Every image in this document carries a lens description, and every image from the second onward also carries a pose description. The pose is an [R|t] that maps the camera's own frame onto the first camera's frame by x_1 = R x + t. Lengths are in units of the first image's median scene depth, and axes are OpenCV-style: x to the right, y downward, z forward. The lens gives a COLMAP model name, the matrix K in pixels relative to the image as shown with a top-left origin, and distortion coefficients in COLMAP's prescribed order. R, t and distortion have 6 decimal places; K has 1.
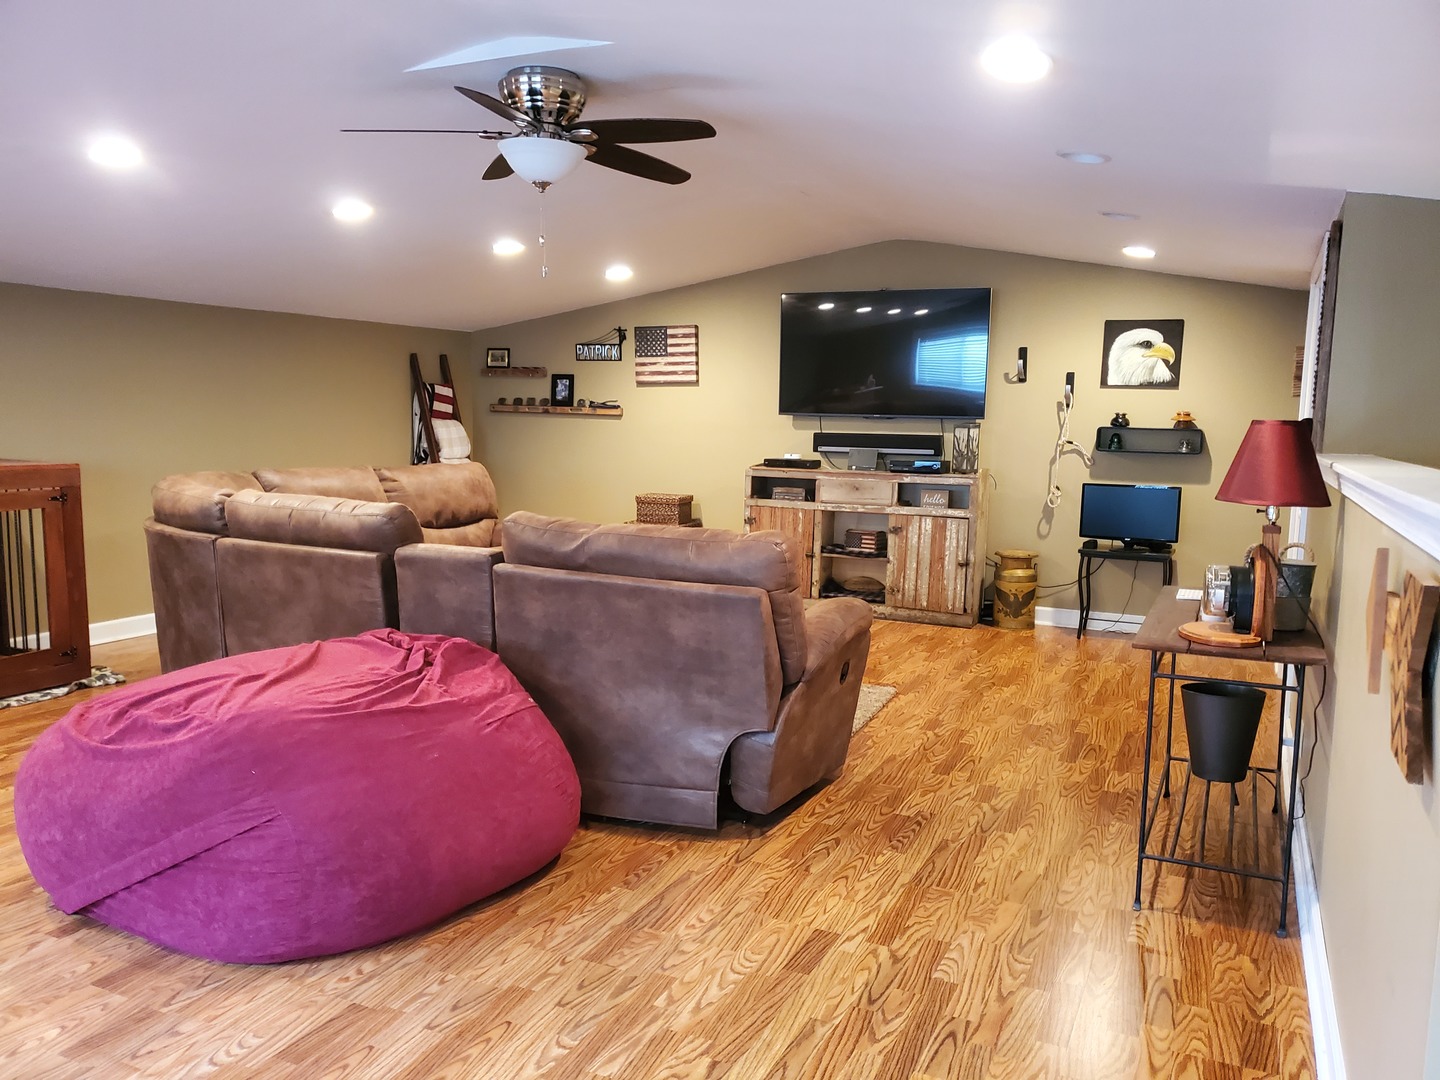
lens RADIAL K [[1123.7, 0, 728.1], [0, 1123.7, 553.6], [0, 0, 1]] dist [0.036621, -0.034325]
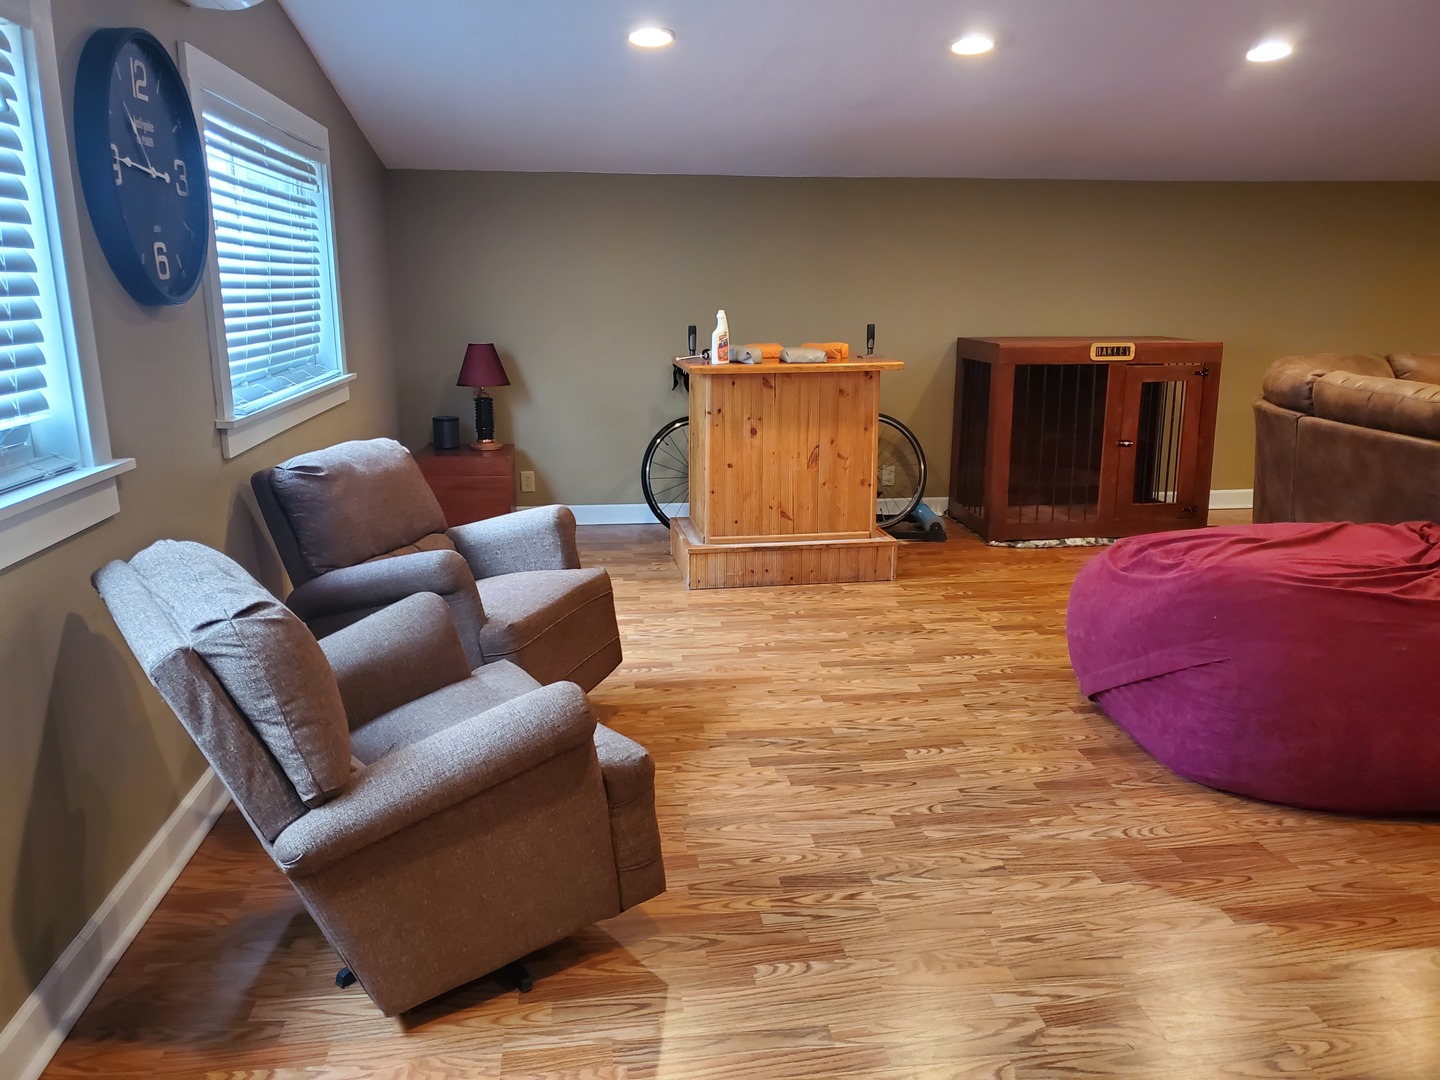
lens RADIAL K [[1105.7, 0, 720.0], [0, 1105.7, 540.0], [0, 0, 1]] dist [0.047787, -0.050943]
pose [[0.527975, 0.170361, -0.831997, 0.162130], [-0.093882, 0.985377, 0.142191, 0.003317], [0.844055, 0.003036, 0.536249, -0.012282]]
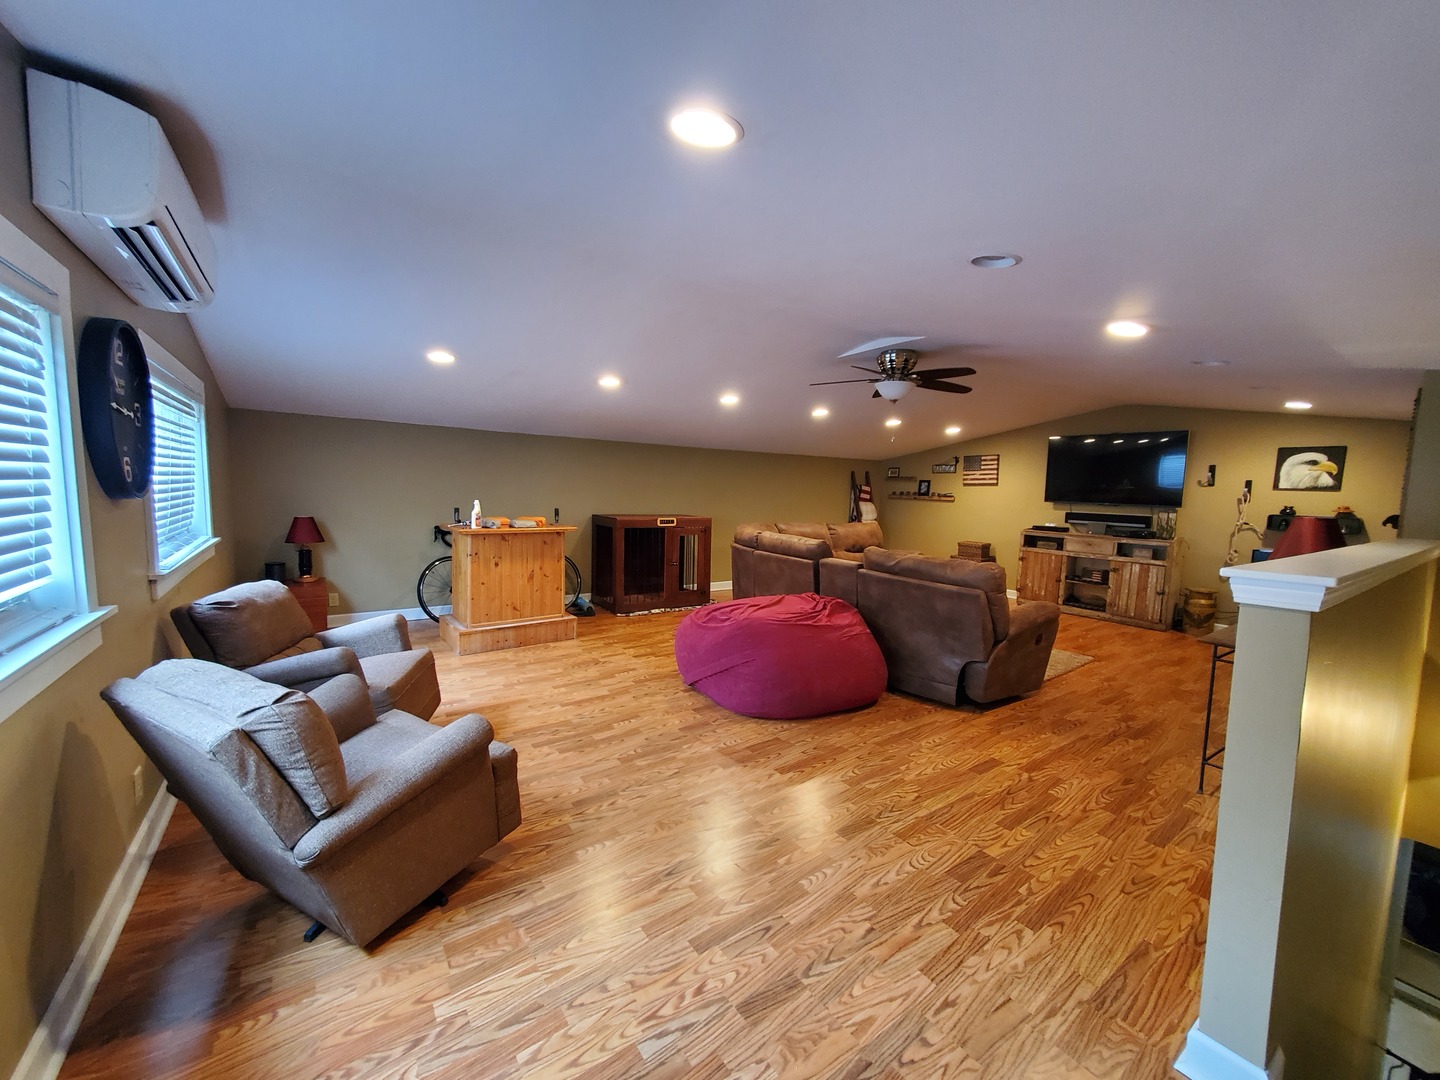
lens RADIAL K [[566.0, 0, 729.7], [0, 566.0, 540.9], [0, 0, 1]] dist [0.002477, -0.000050]
pose [[0.873546, 0.052339, -0.483920, 0.110236], [-0.073723, 0.996959, -0.025254, 0.001089], [0.481127, 0.057737, 0.874748, -0.120055]]
